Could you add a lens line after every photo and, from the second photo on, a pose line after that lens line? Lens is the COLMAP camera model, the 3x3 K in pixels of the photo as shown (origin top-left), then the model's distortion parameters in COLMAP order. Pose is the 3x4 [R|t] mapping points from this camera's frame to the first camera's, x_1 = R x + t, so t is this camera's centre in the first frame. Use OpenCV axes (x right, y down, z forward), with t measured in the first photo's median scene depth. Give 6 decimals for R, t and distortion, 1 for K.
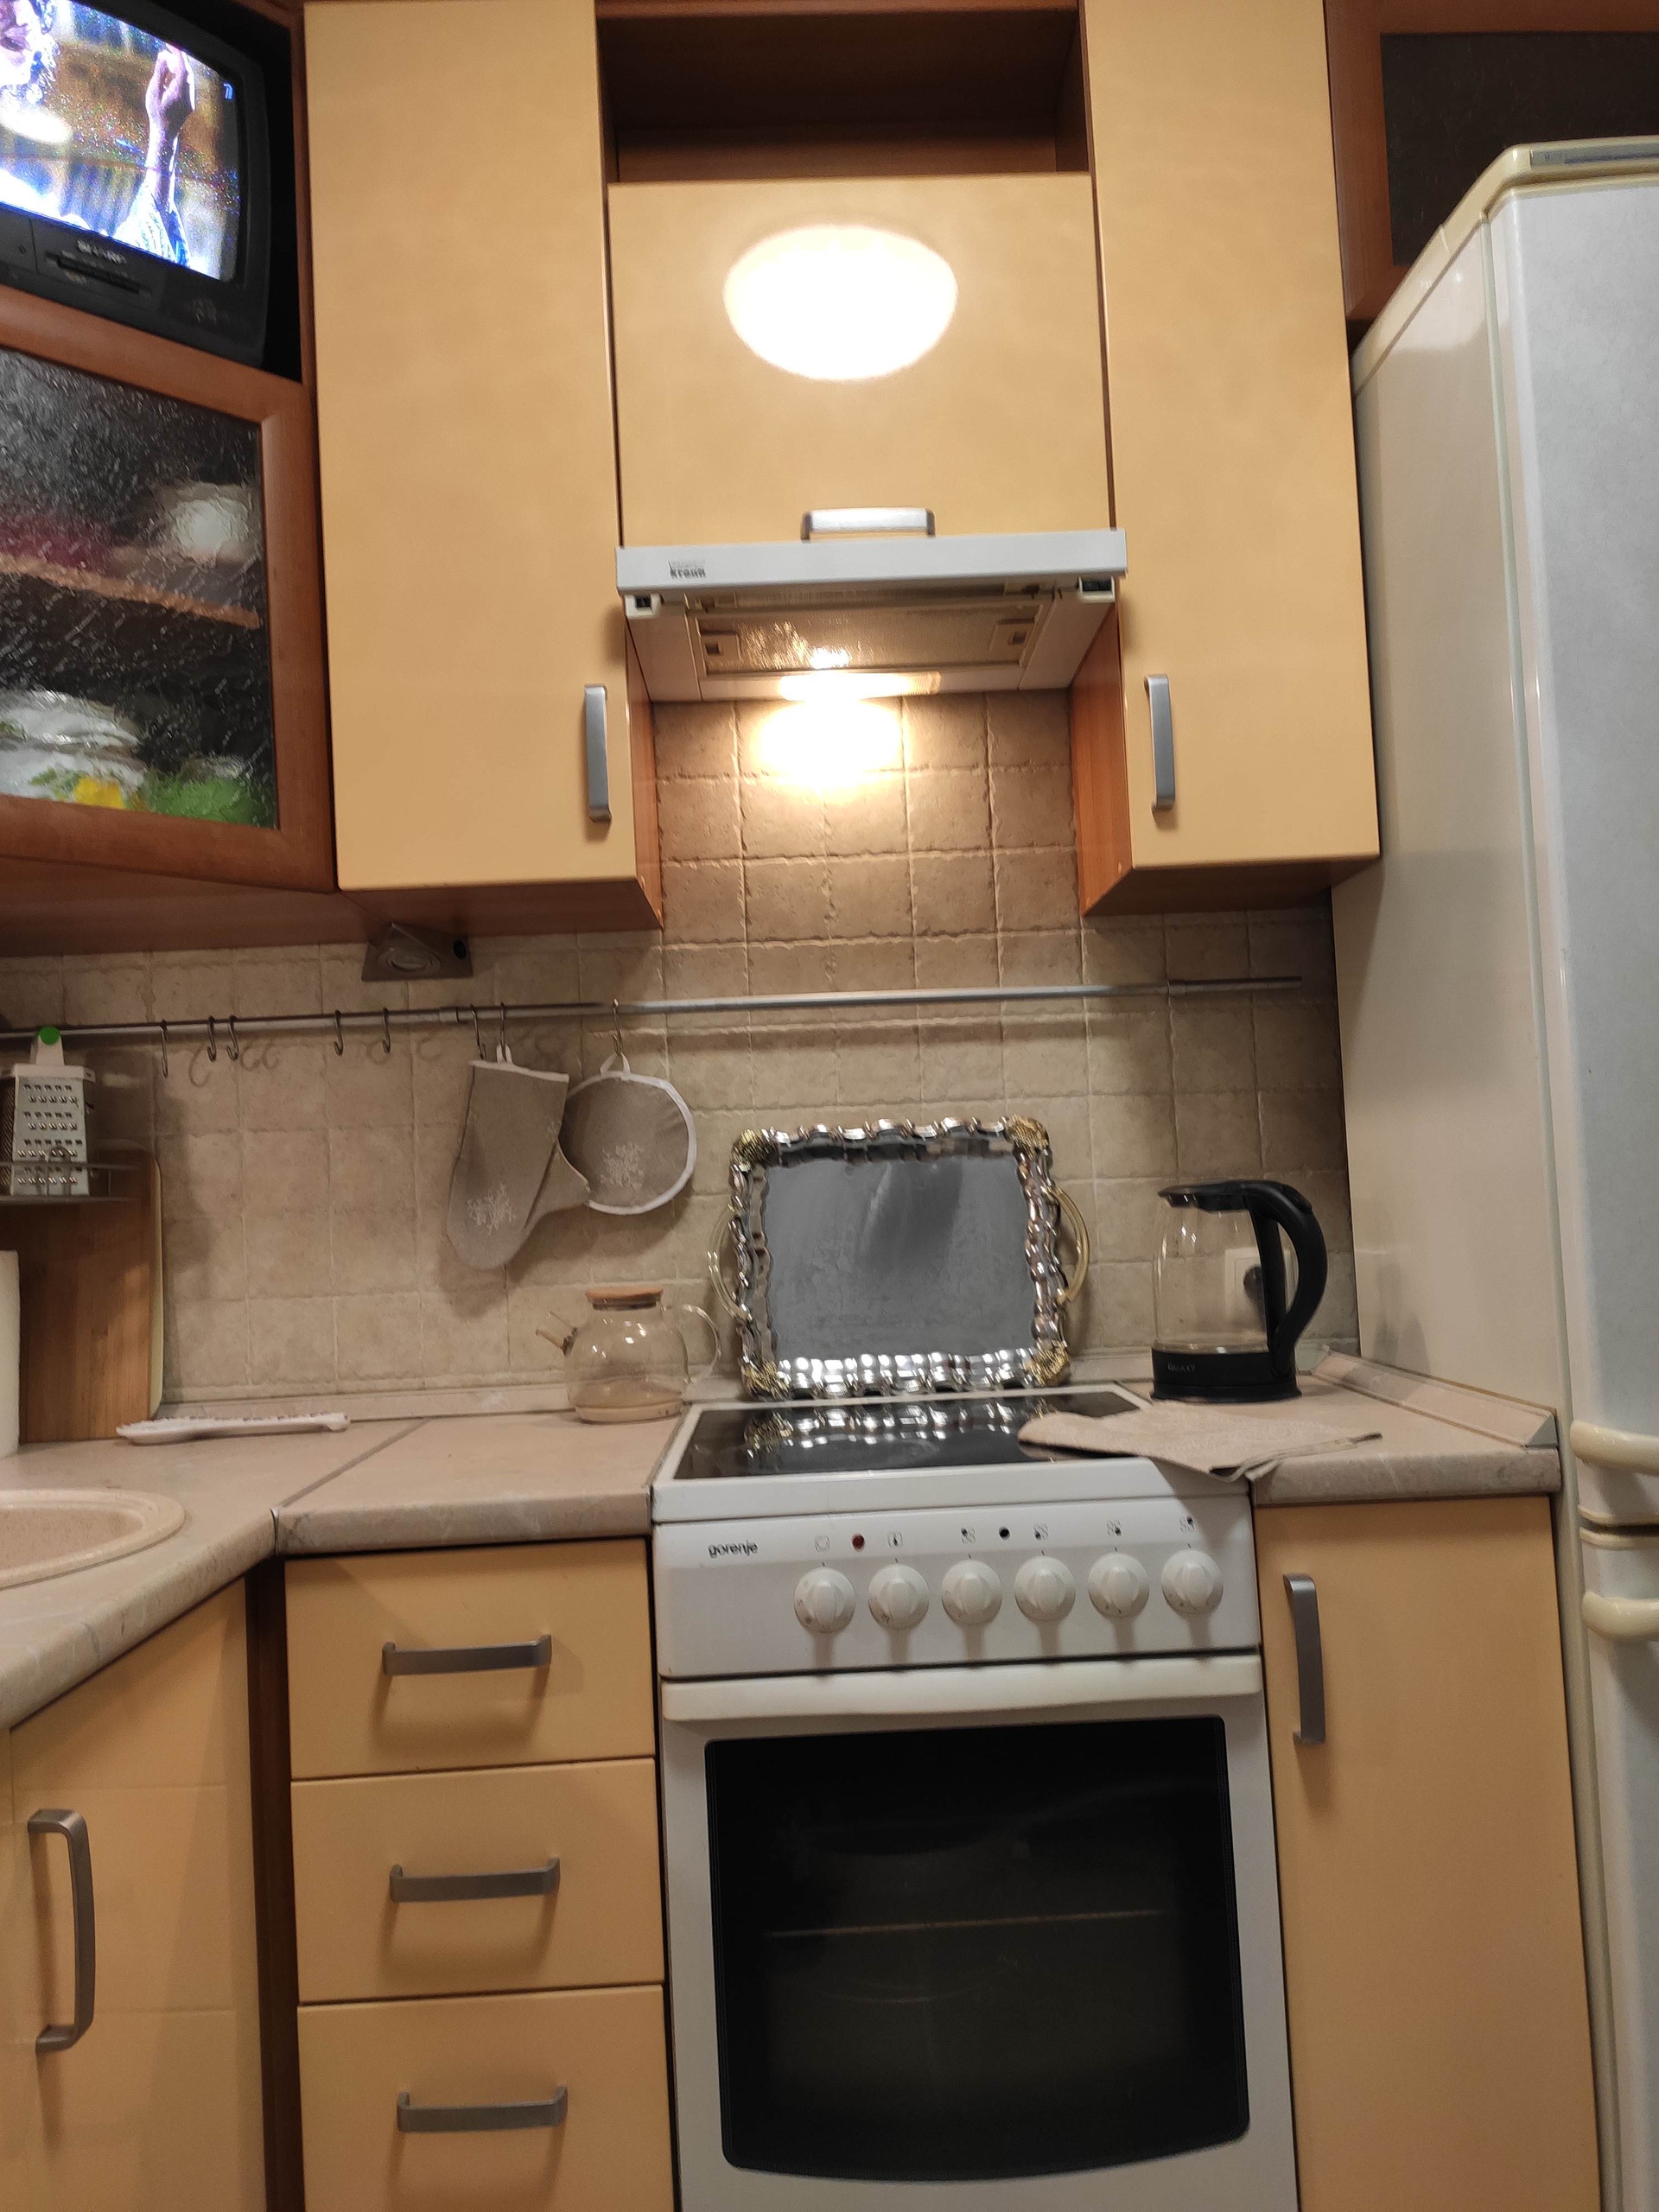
lens RADIAL K [[1662.8, 0, 848.9], [0, 1662.8, 1112.7], [0, 0, 1]] dist [0.070104, -0.096964]
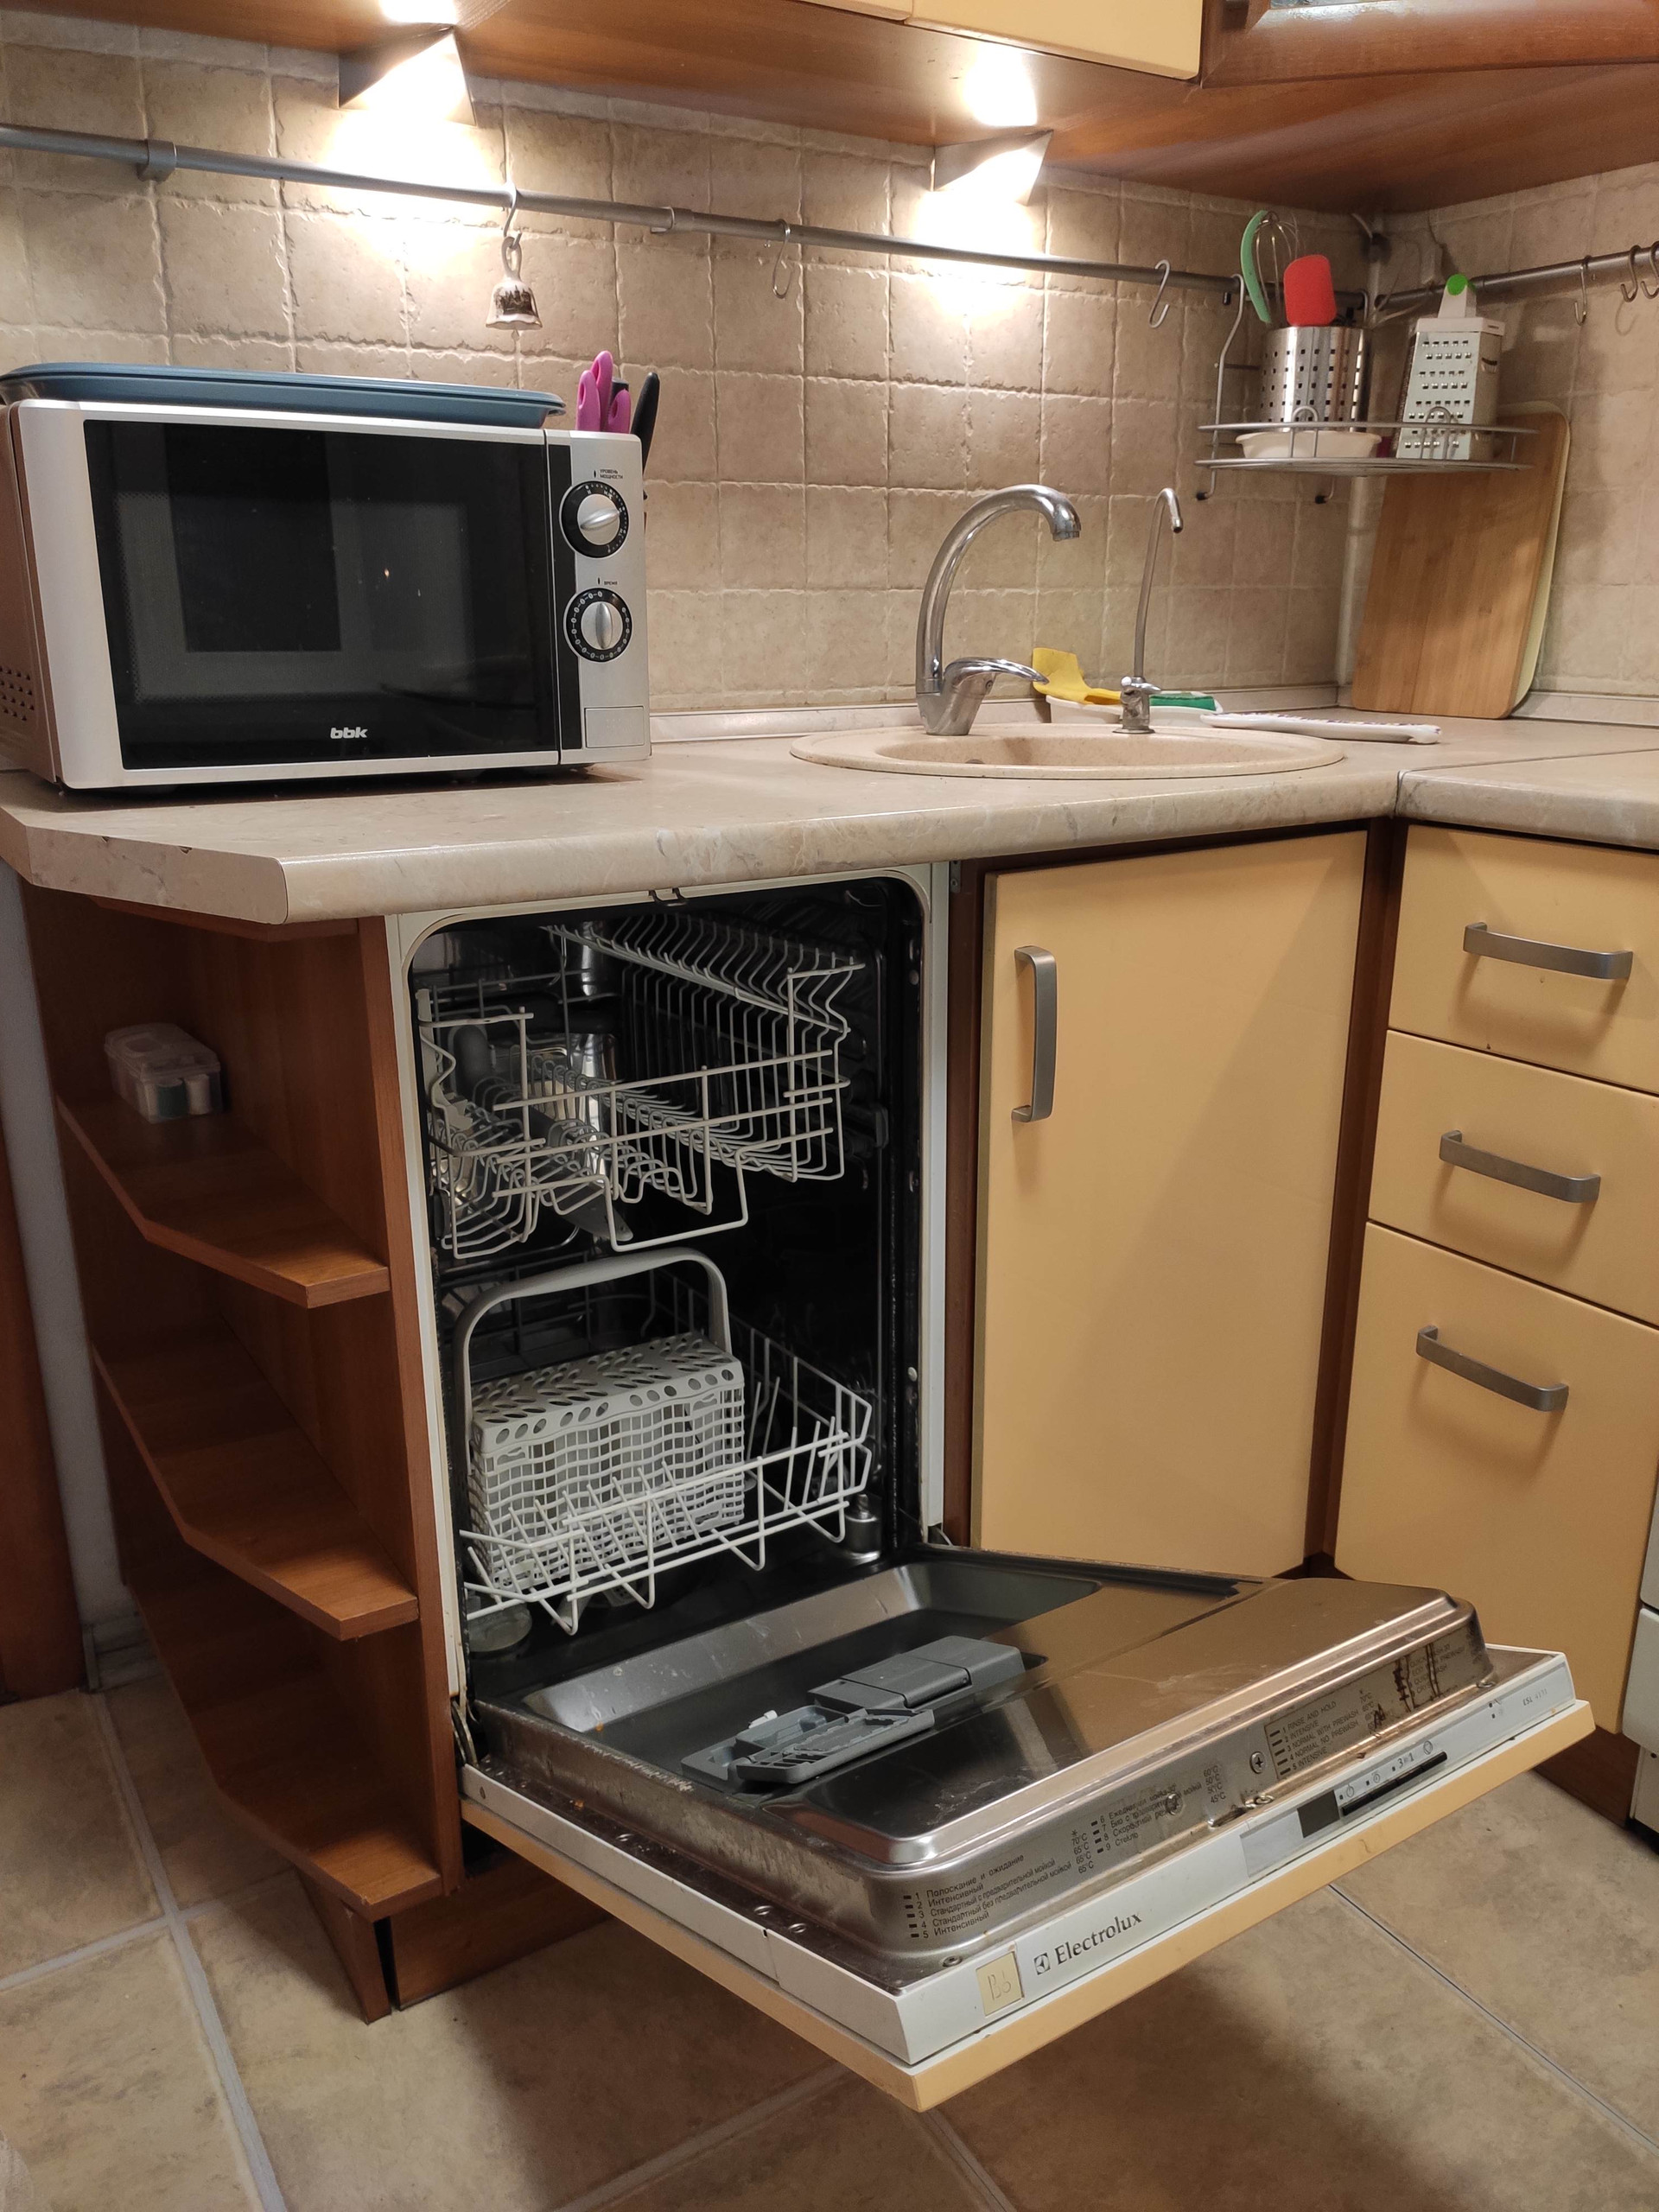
lens RADIAL K [[1662.8, 0, 799.7], [0, 1662.8, 1124.7], [0, 0, 1]] dist [0.070104, -0.096964]
pose [[0.504801, 0.305101, -0.807521, 0.292886], [0.024881, 0.929926, 0.366903, 0.043364], [0.862877, -0.205305, 0.461836, 0.139364]]
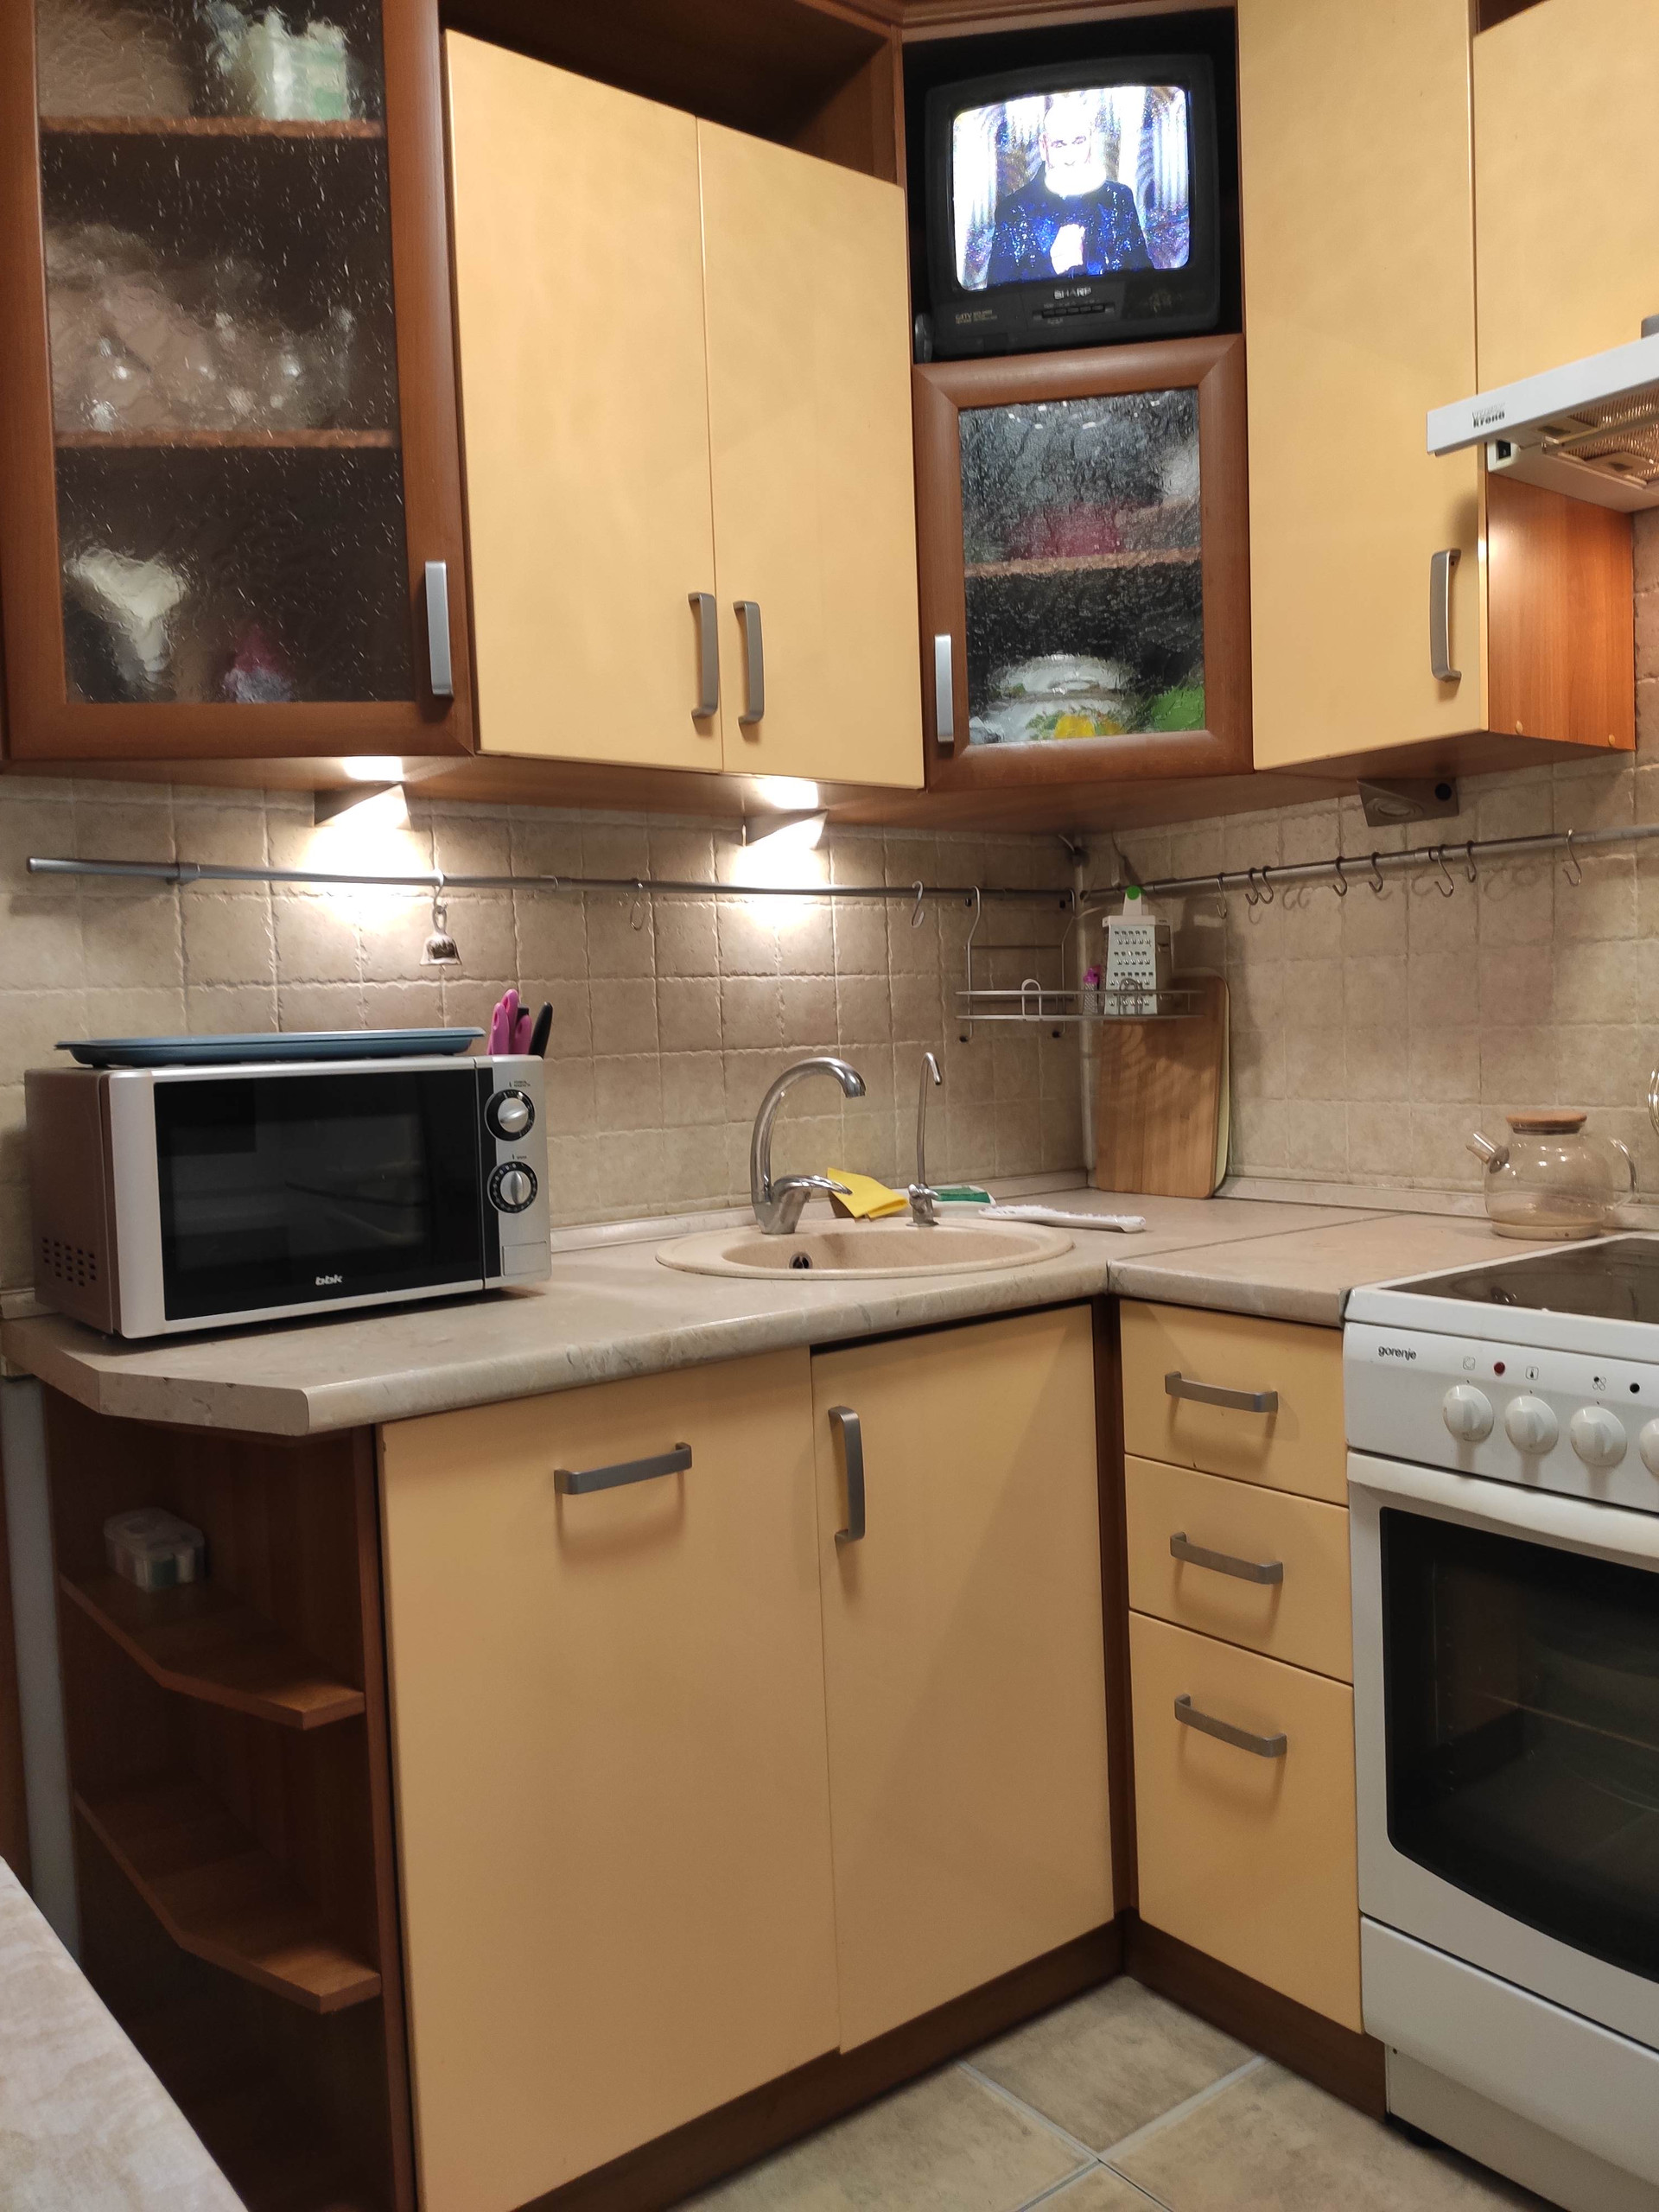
lens RADIAL K [[1662.8, 0, 821.5], [0, 1662.8, 1122.7], [0, 0, 1]] dist [0.070104, -0.096964]
pose [[0.592708, 0.075030, -0.801915, 0.495087], [0.047539, 0.990657, 0.127826, -0.051265], [0.804013, -0.113885, 0.583603, 0.017822]]
